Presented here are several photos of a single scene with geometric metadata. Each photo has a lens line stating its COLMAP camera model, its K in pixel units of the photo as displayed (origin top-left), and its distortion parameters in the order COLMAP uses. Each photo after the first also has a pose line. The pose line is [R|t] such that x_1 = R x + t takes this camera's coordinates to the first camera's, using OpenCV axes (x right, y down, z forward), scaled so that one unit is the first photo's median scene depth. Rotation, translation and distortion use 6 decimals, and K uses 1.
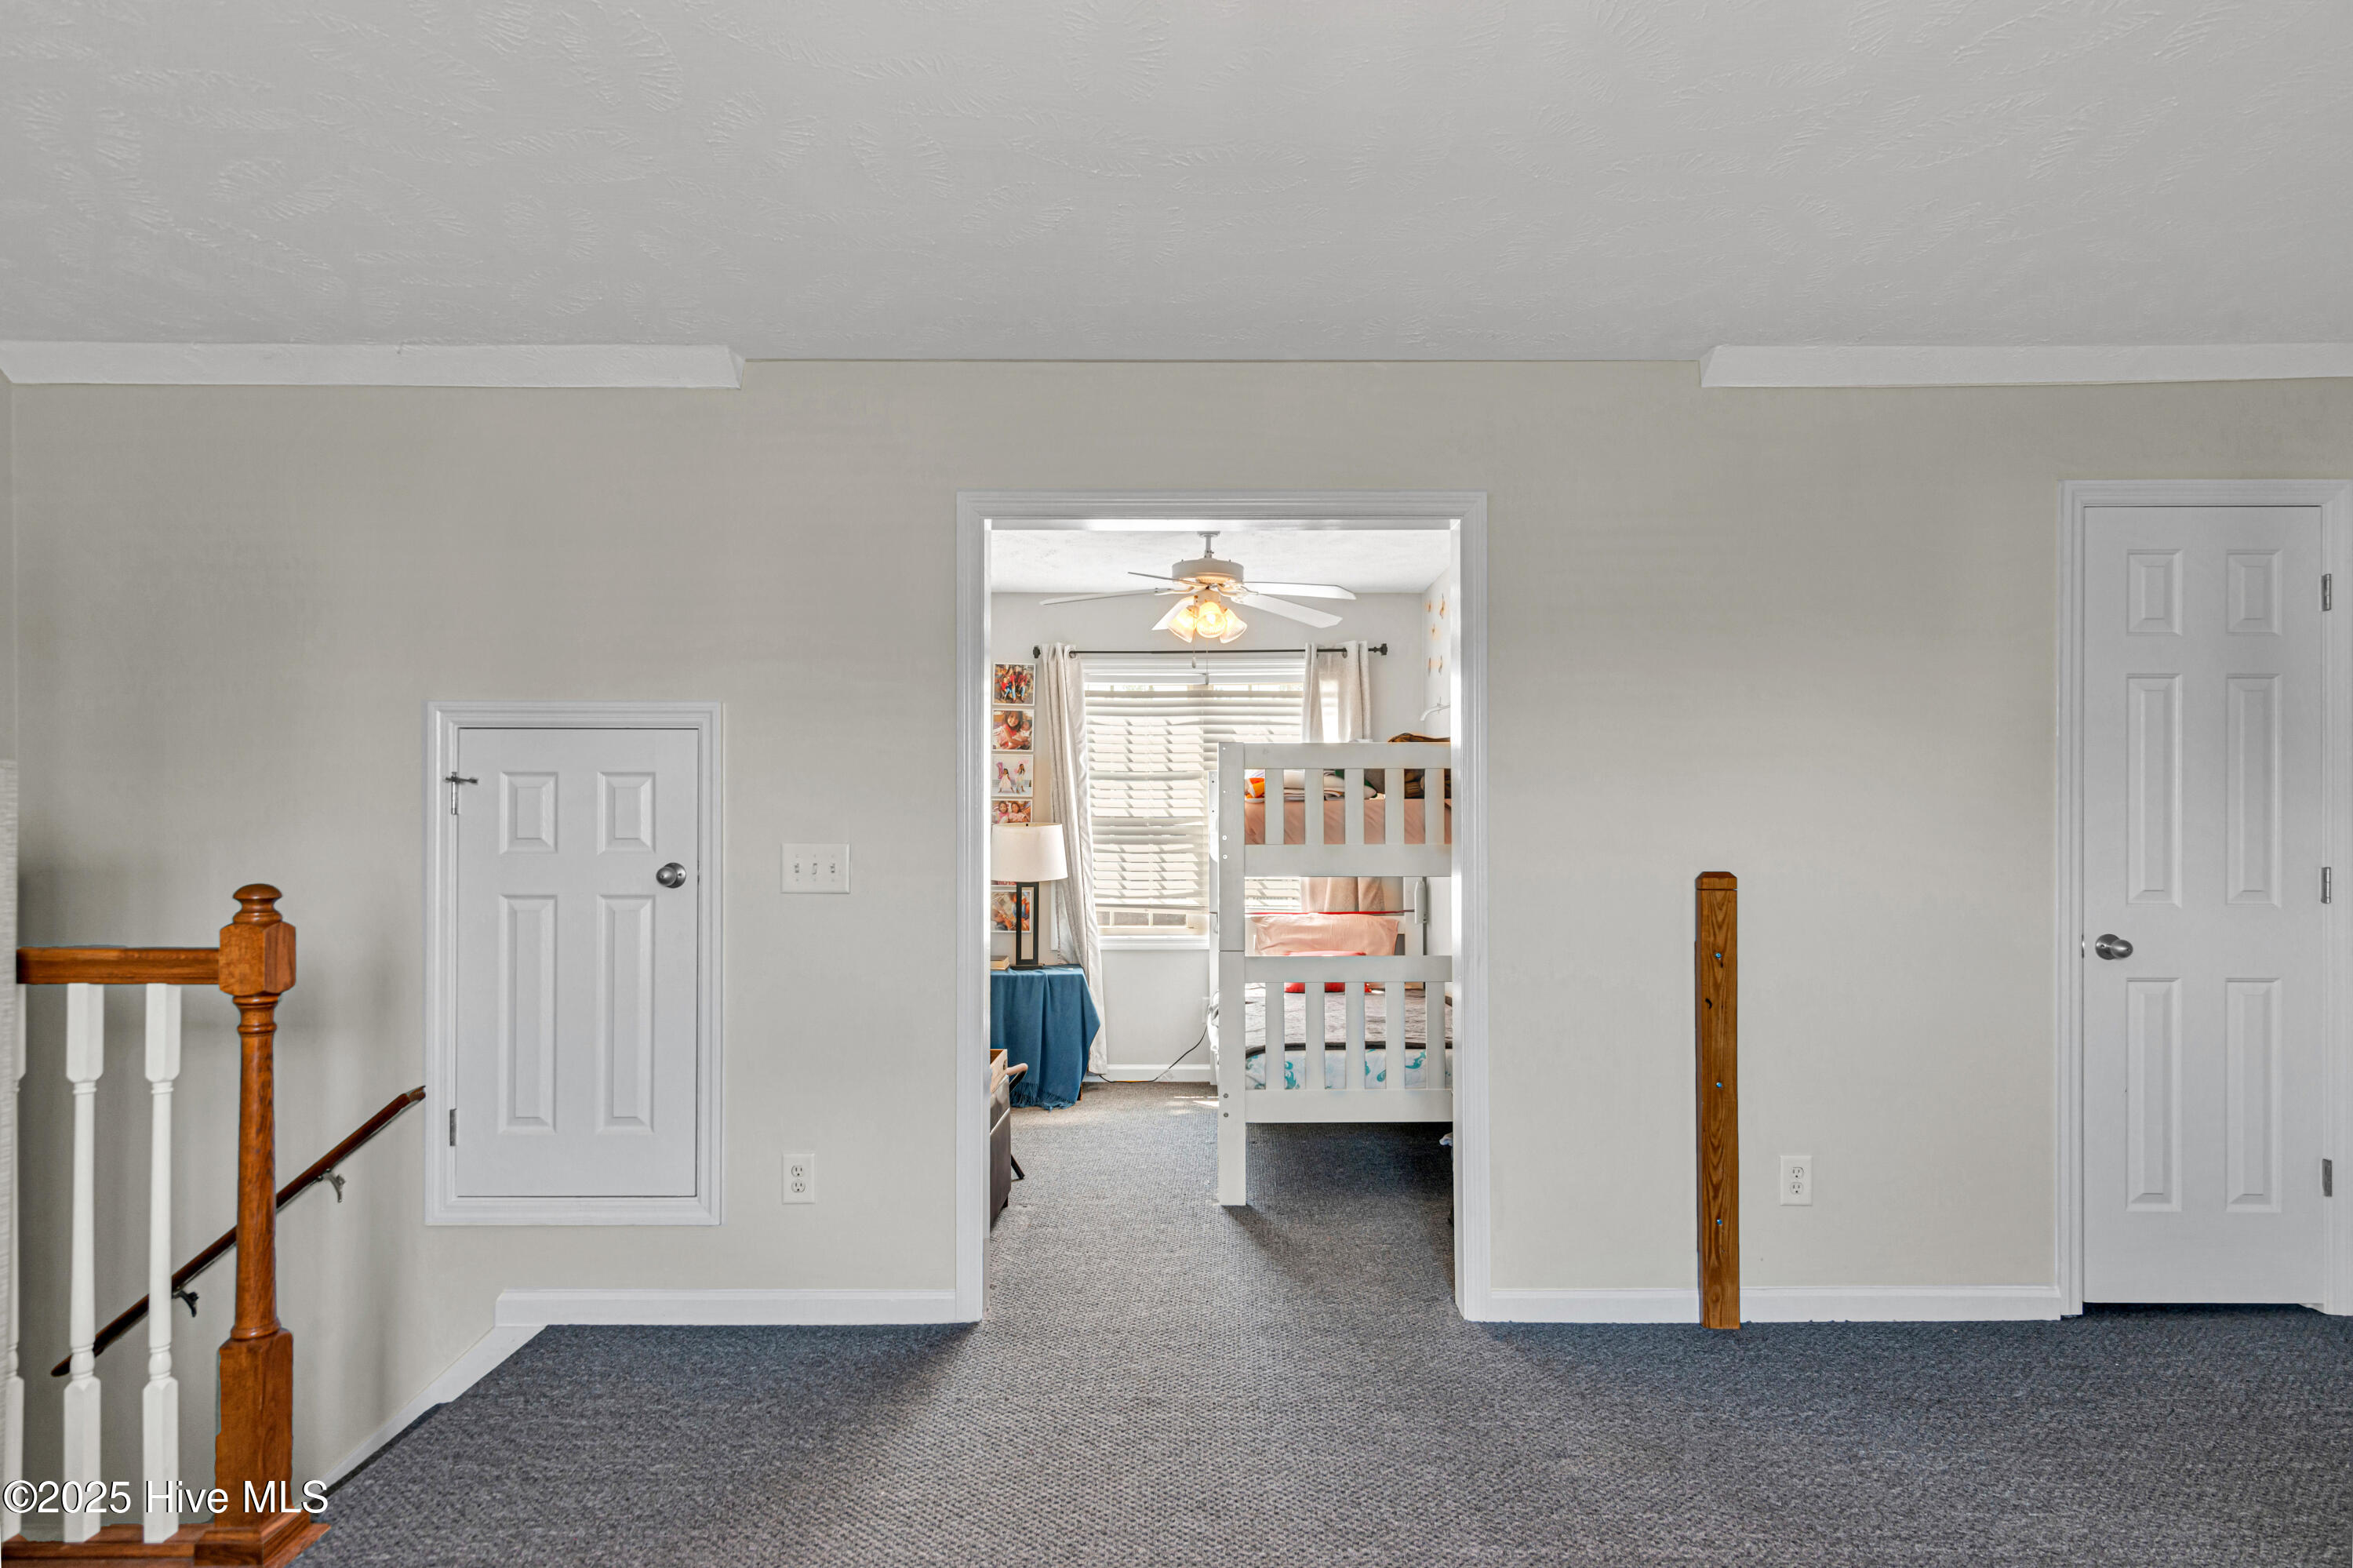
lens RADIAL K [[1163.4, 0, 1176.5], [0, 1163.4, 784.0], [0, 0, 1]] dist [0.000945, 0.000108]
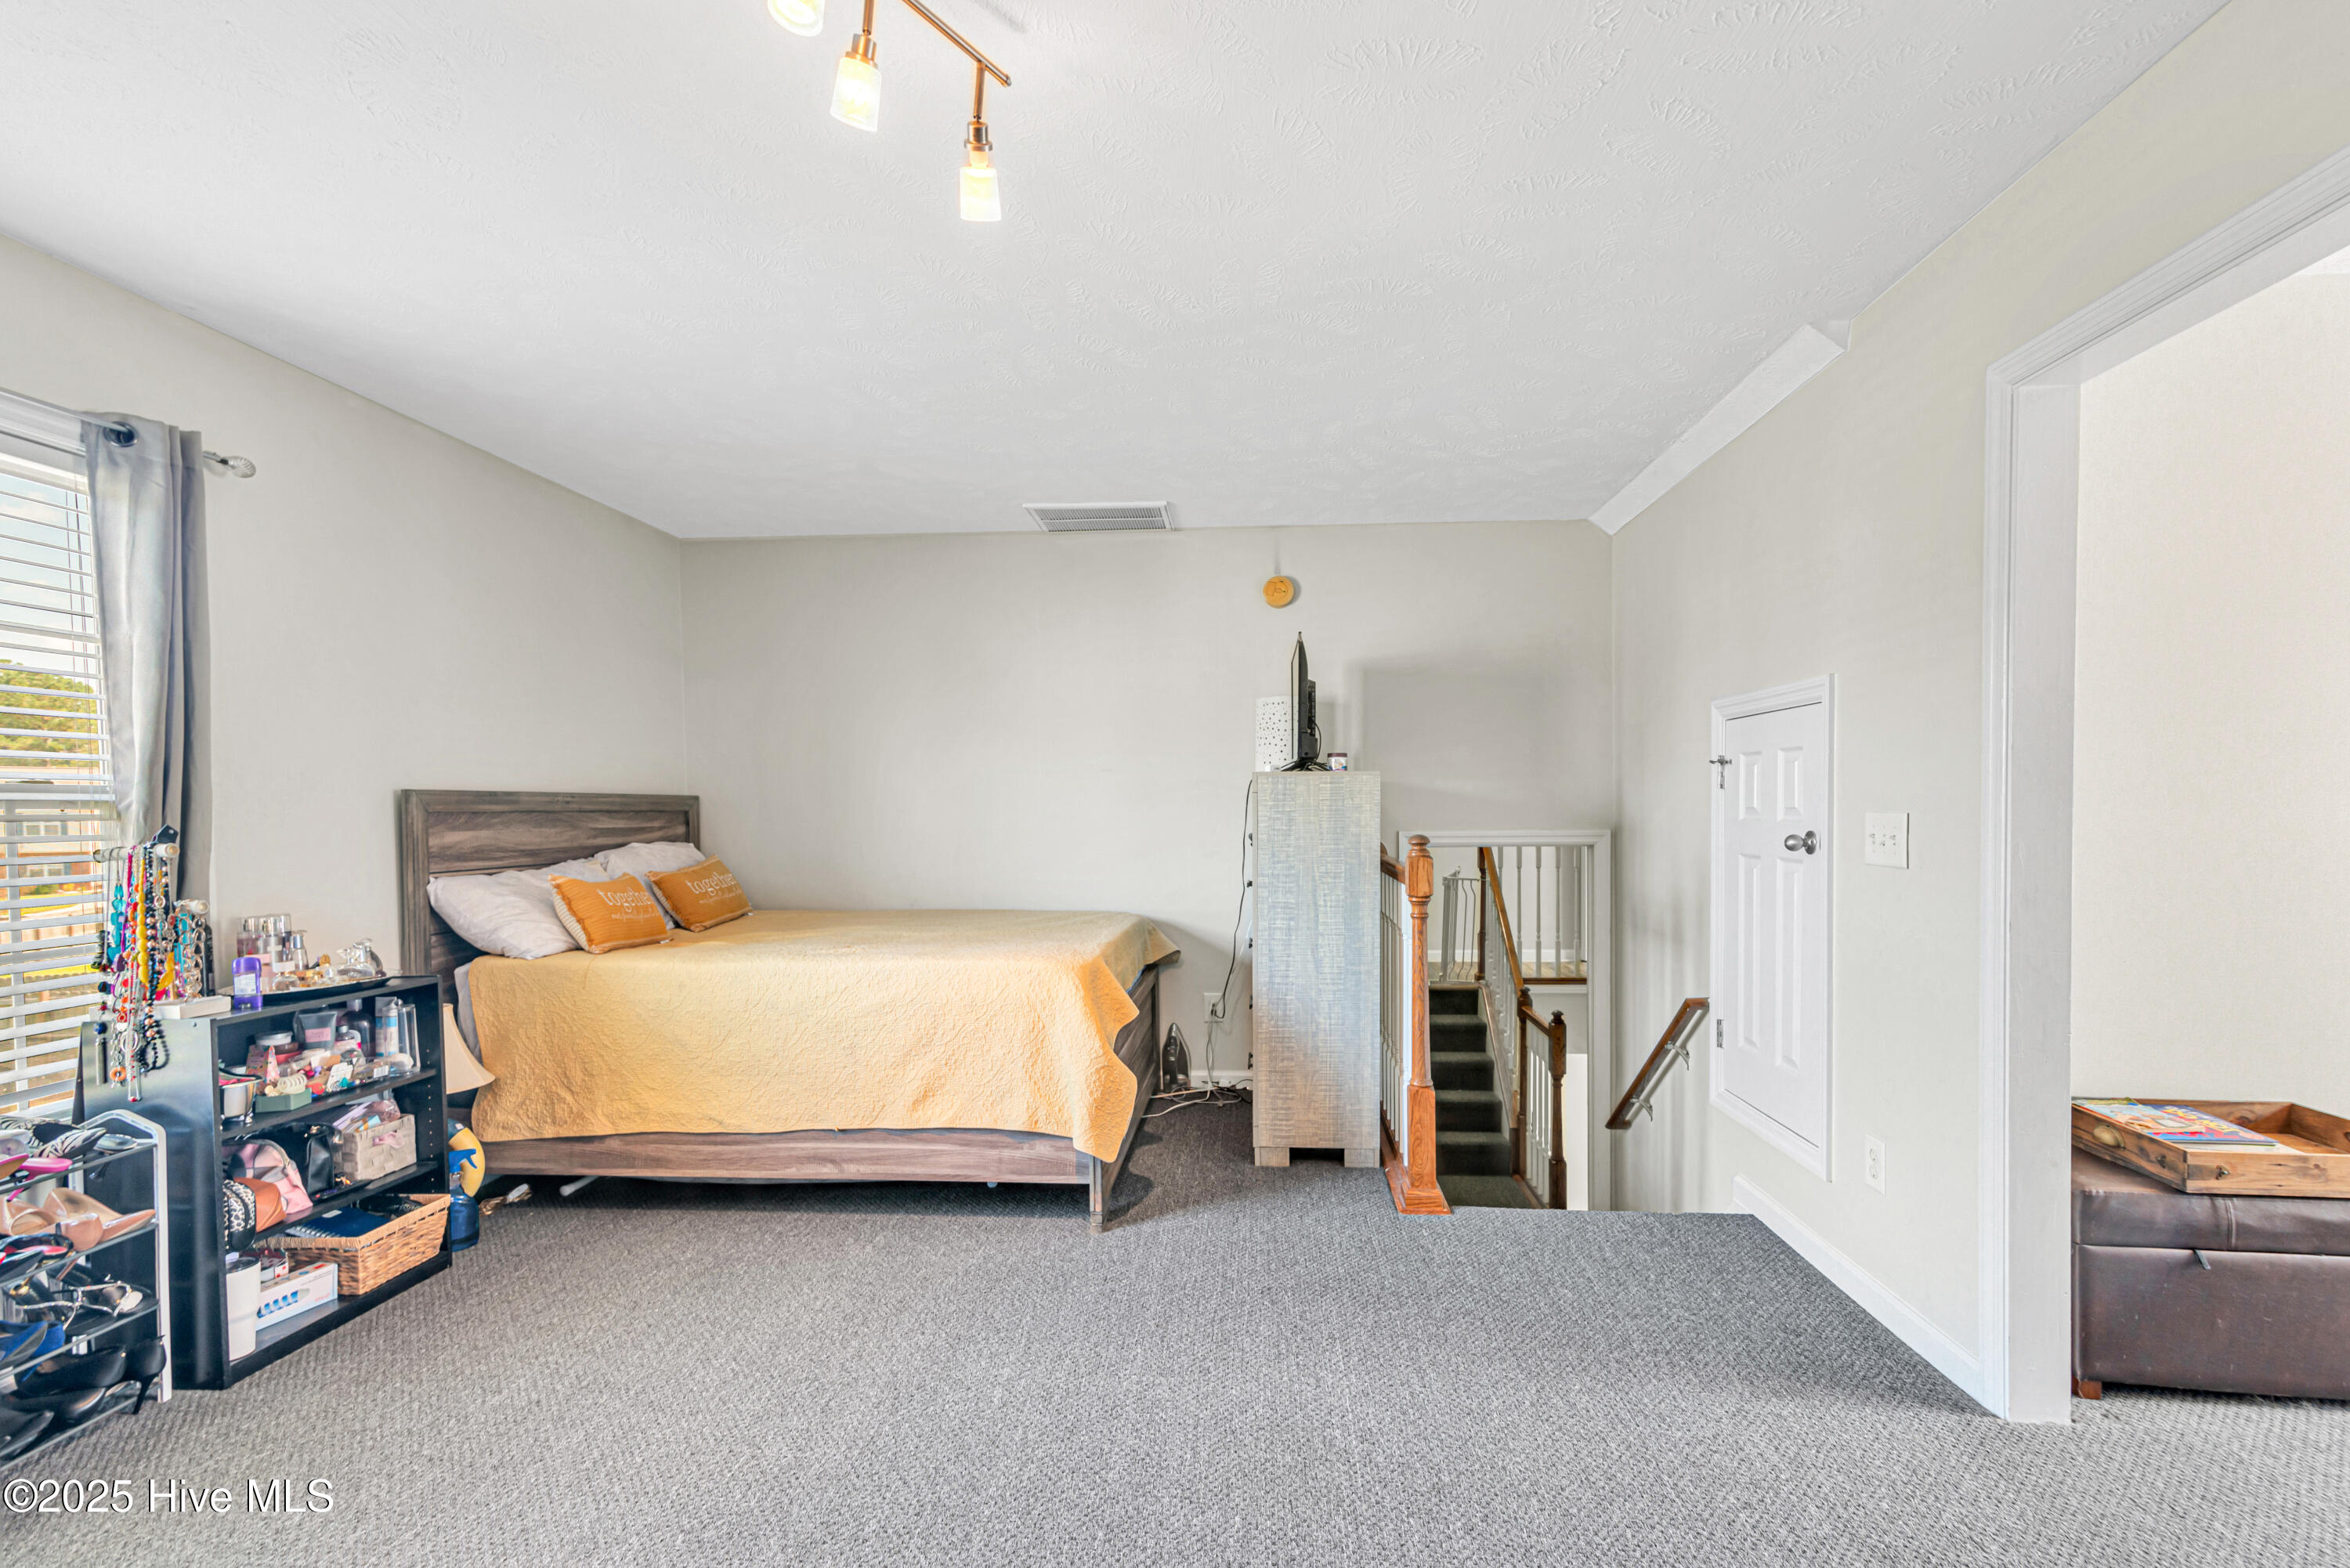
lens RADIAL K [[1055.9, 0, 1188.6], [0, 1055.9, 771.9], [0, 0, 1]] dist [0.001835, 0.000267]
pose [[-0.088416, -0.035746, -0.995442, 0.595330], [0.053935, 0.997718, -0.040618, 0.023531], [0.994622, -0.057280, -0.086287, 0.534013]]
